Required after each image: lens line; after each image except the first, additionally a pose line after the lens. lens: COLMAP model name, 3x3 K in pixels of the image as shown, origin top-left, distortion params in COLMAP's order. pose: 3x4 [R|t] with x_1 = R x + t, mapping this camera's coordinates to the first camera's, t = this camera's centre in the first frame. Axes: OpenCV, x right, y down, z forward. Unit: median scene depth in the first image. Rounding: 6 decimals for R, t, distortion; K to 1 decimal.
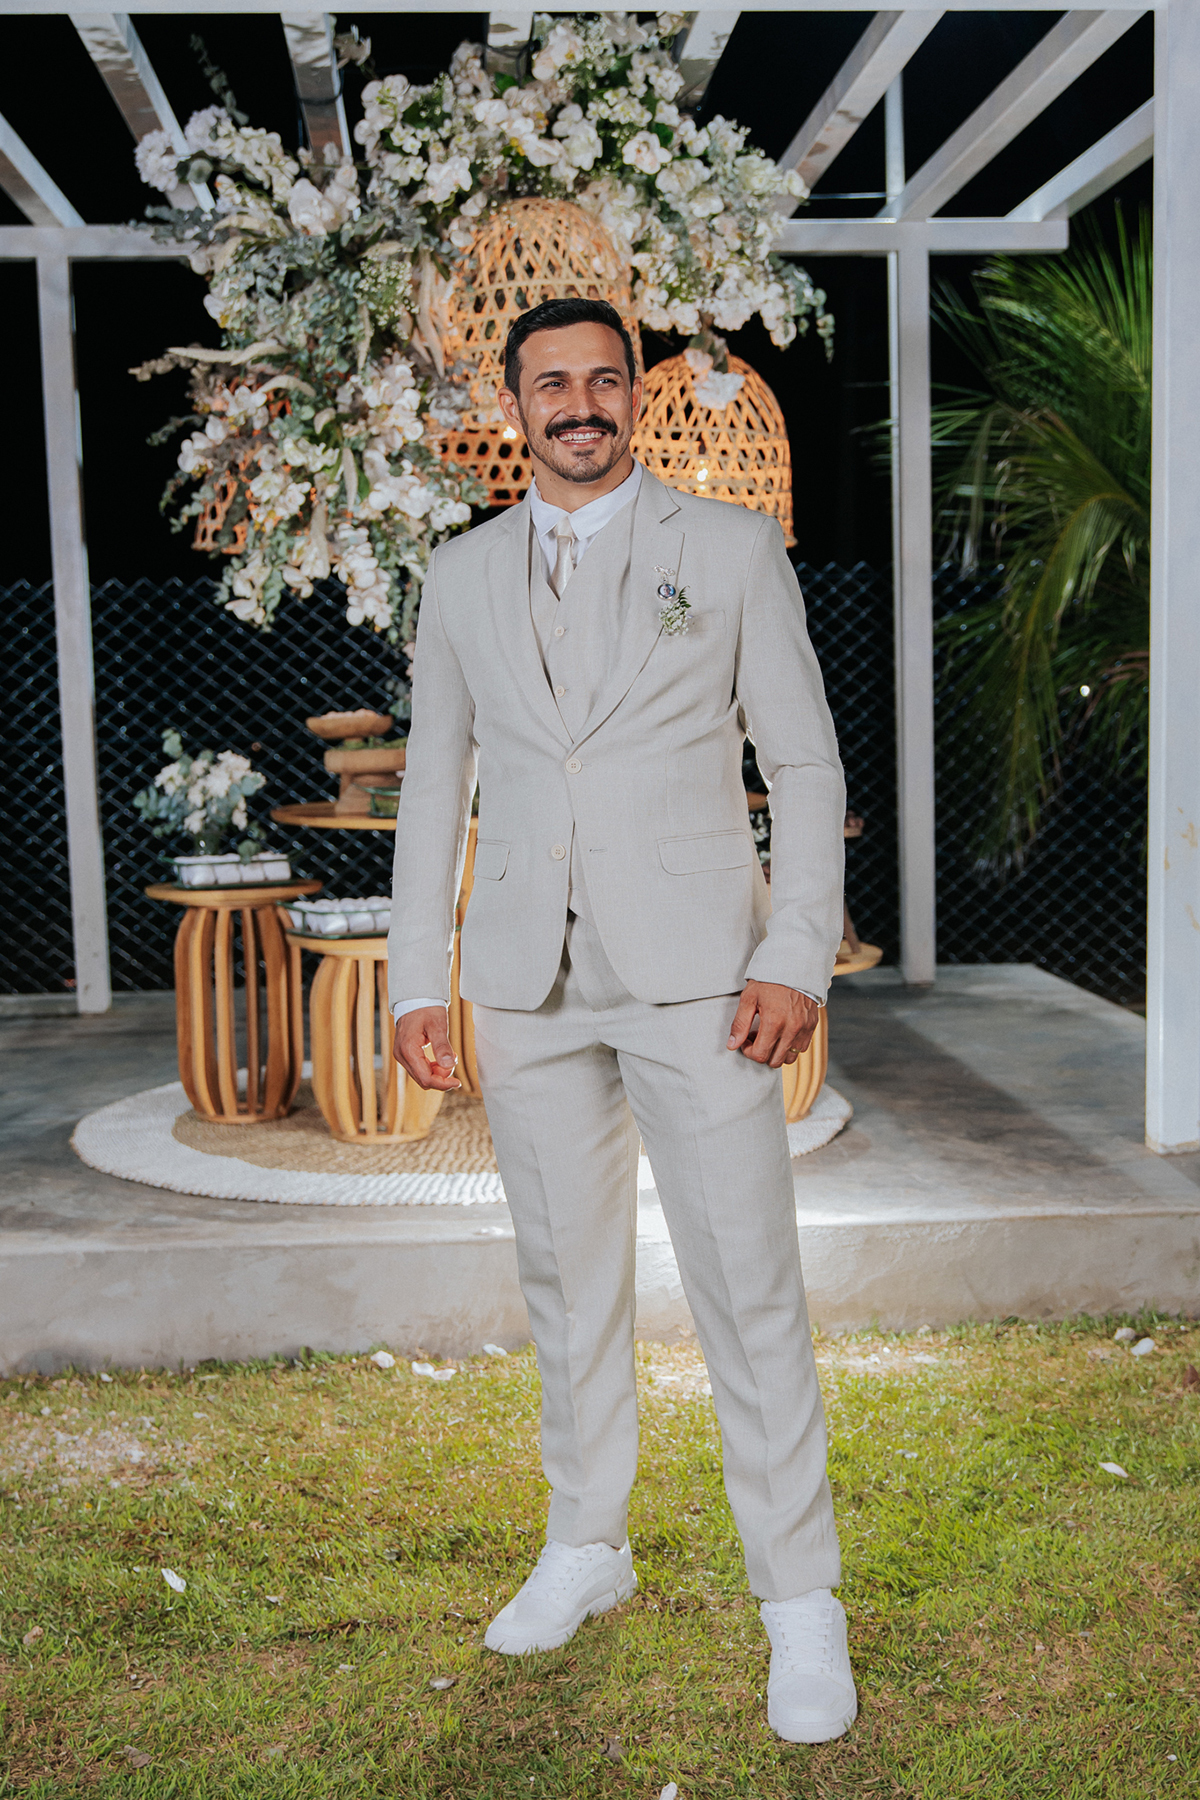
lens RADIAL K [[2169.5, 0, 594.4], [0, 2169.5, 861.5], [0, 0, 1]] dist [-0.013698, 0.000000]
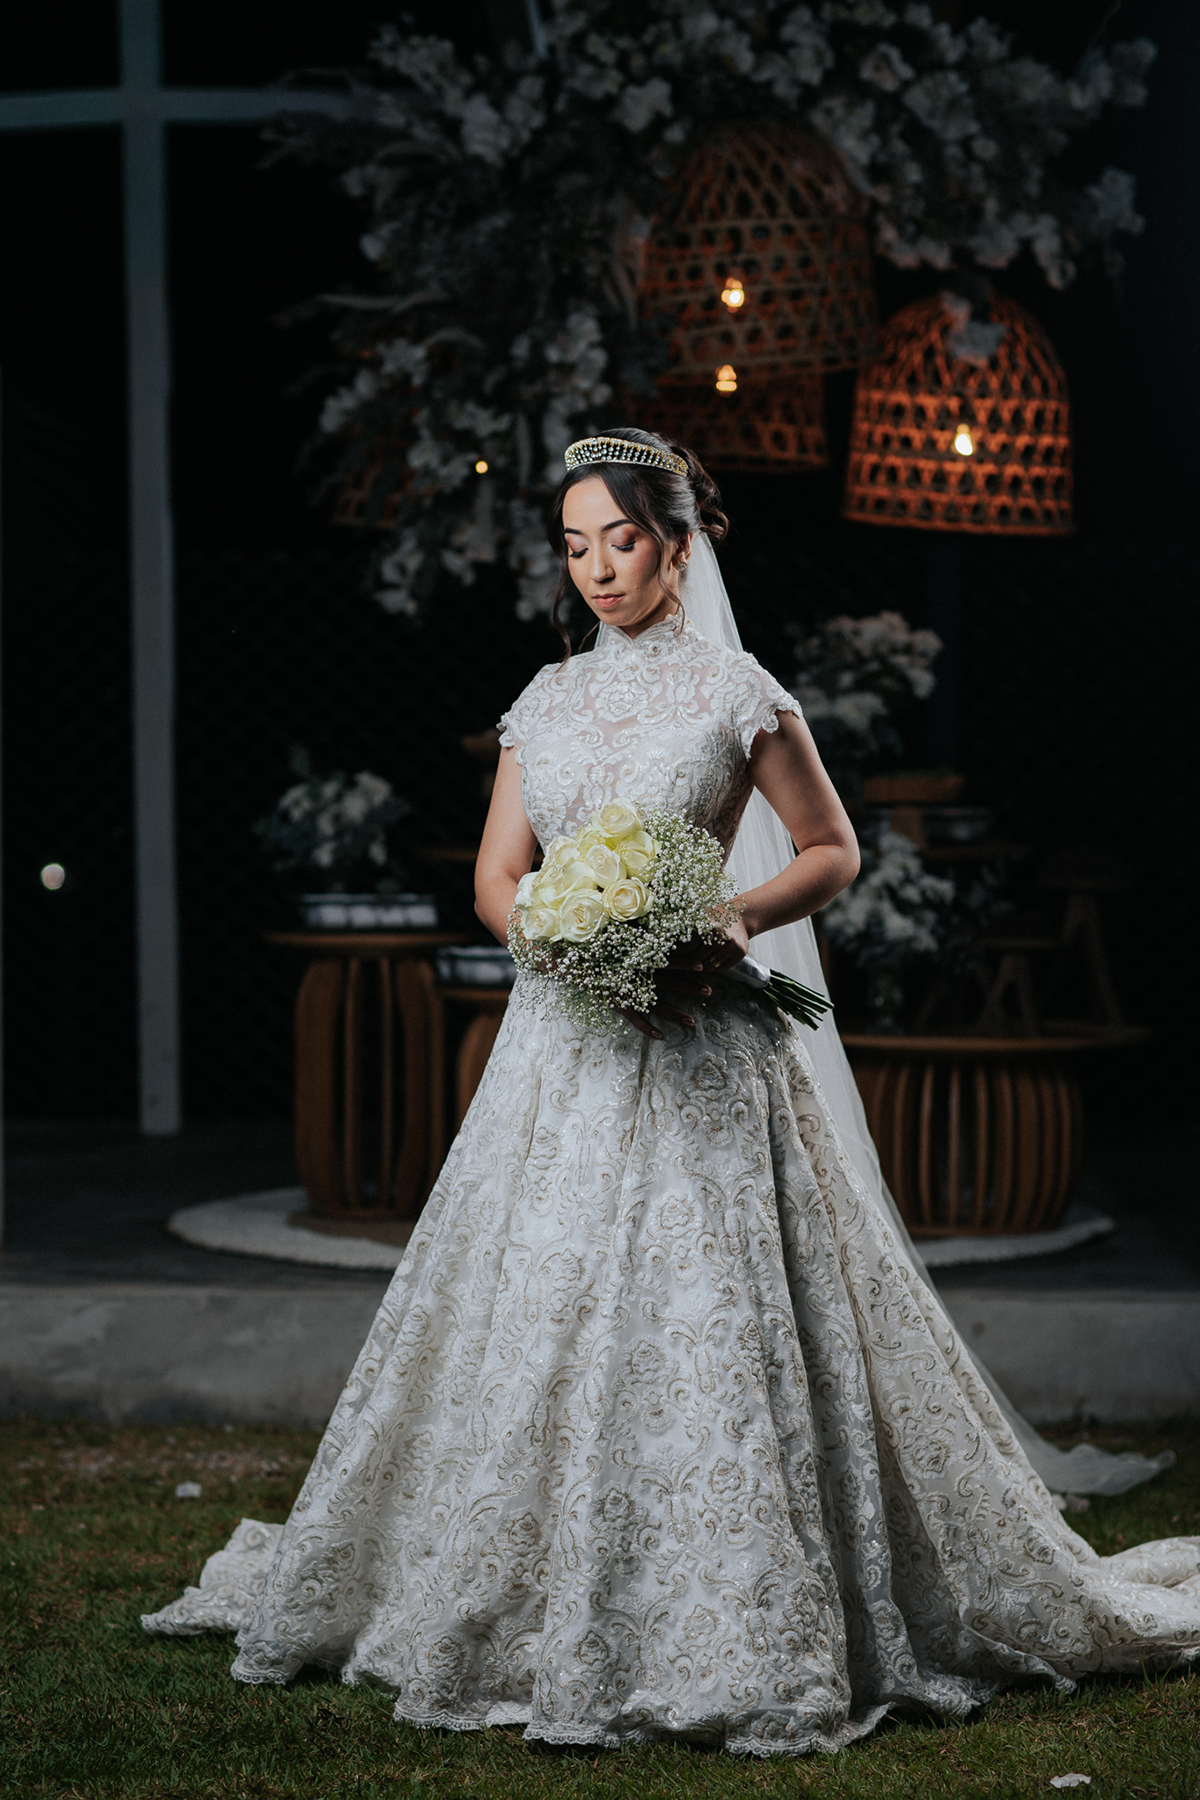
lens RADIAL K [[4297.2, 0, 584.2], [0, 4297.2, 927.4], [0, 0, 1]] dist [0.043658, 0.000000]
pose [[0.994594, 0.026598, -0.100373, 0.082600], [-0.030970, 0.998627, -0.042260, 0.078683], [0.099111, 0.045140, 0.994052, -0.644557]]
